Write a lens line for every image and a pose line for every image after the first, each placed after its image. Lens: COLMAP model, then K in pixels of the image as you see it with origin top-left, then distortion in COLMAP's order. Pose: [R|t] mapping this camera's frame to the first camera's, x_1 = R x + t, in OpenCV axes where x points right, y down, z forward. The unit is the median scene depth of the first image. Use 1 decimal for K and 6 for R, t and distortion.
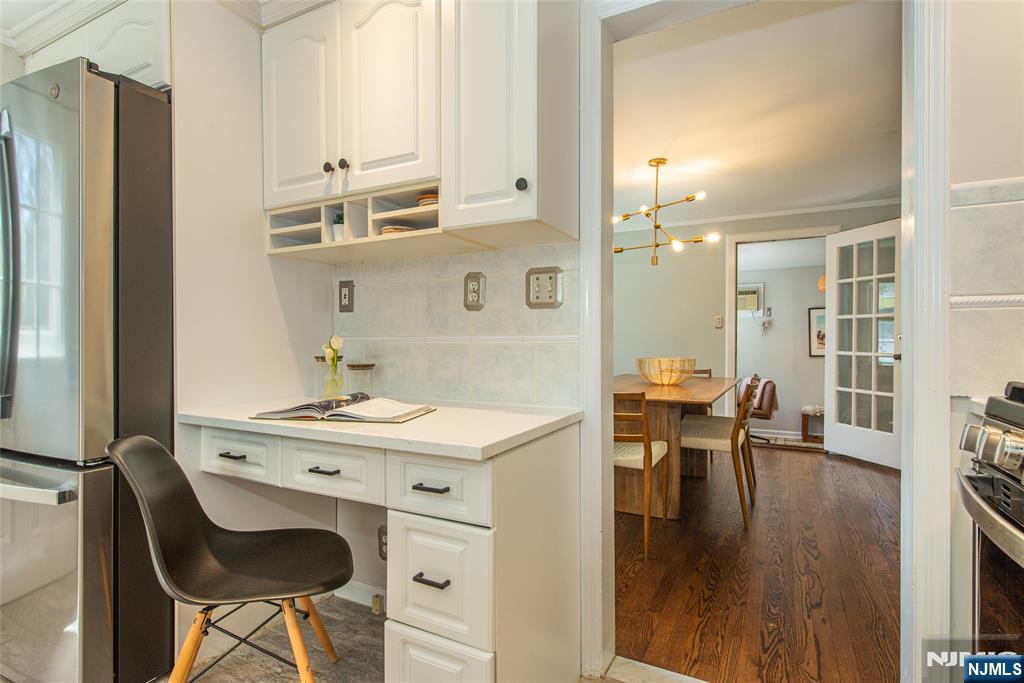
lens RADIAL K [[513.8, 0, 512.0], [0, 513.8, 341.5], [0, 0, 1]] dist [0.001522, 0.000141]
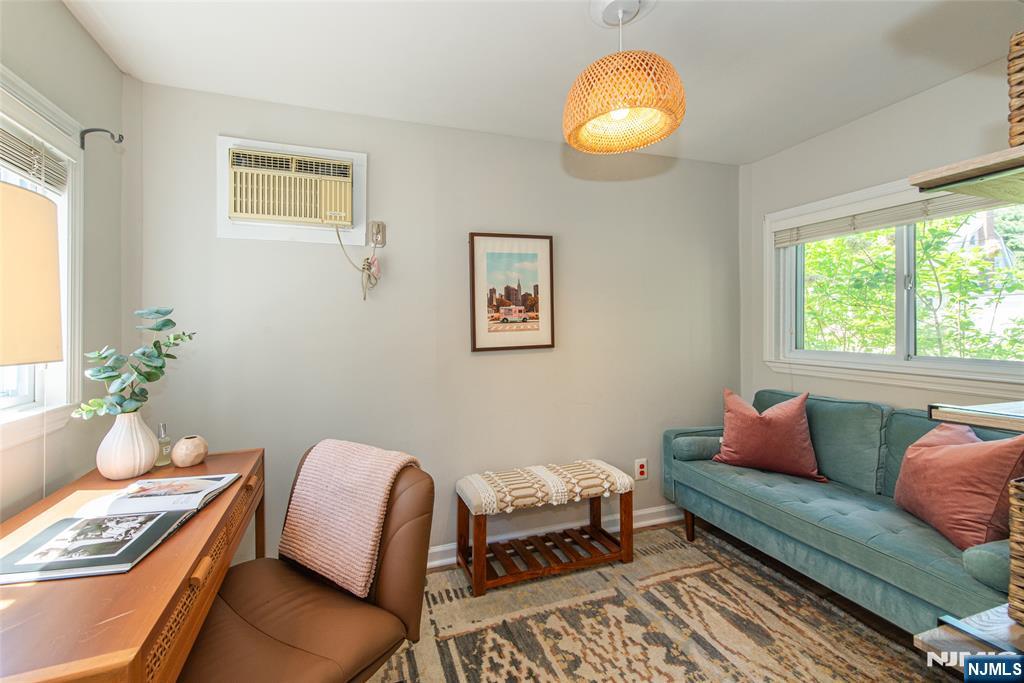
lens RADIAL K [[447.3, 0, 510.1], [0, 447.3, 318.2], [0, 0, 1]] dist [0.000068, -0.000035]
pose [[0.675052, 0.005039, 0.737753, 0.330848], [-0.001437, 0.999984, -0.005515, 0.004808], [-0.737769, 0.002663, 0.675048, 0.725181]]
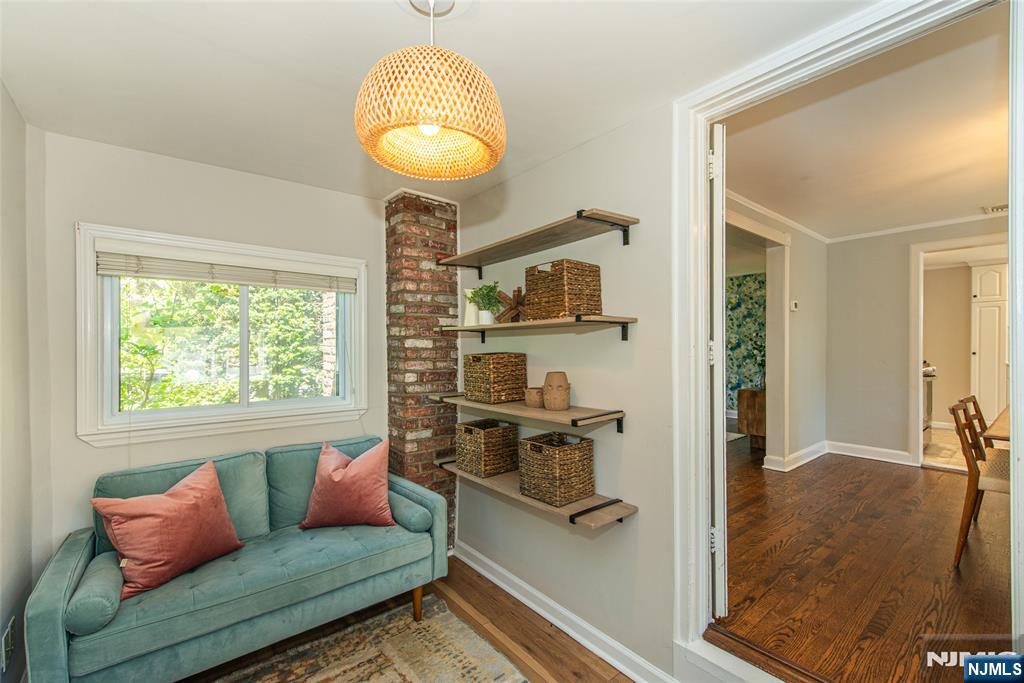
lens RADIAL K [[434.6, 0, 512.0], [0, 434.6, 341.5], [0, 0, 1]] dist [0.000449, 0.000058]
pose [[-0.918435, 0.006179, 0.395523, 0.523468], [0.003074, 0.999959, -0.008482, -0.030492], [-0.395559, -0.006574, -0.918417, 1.190773]]
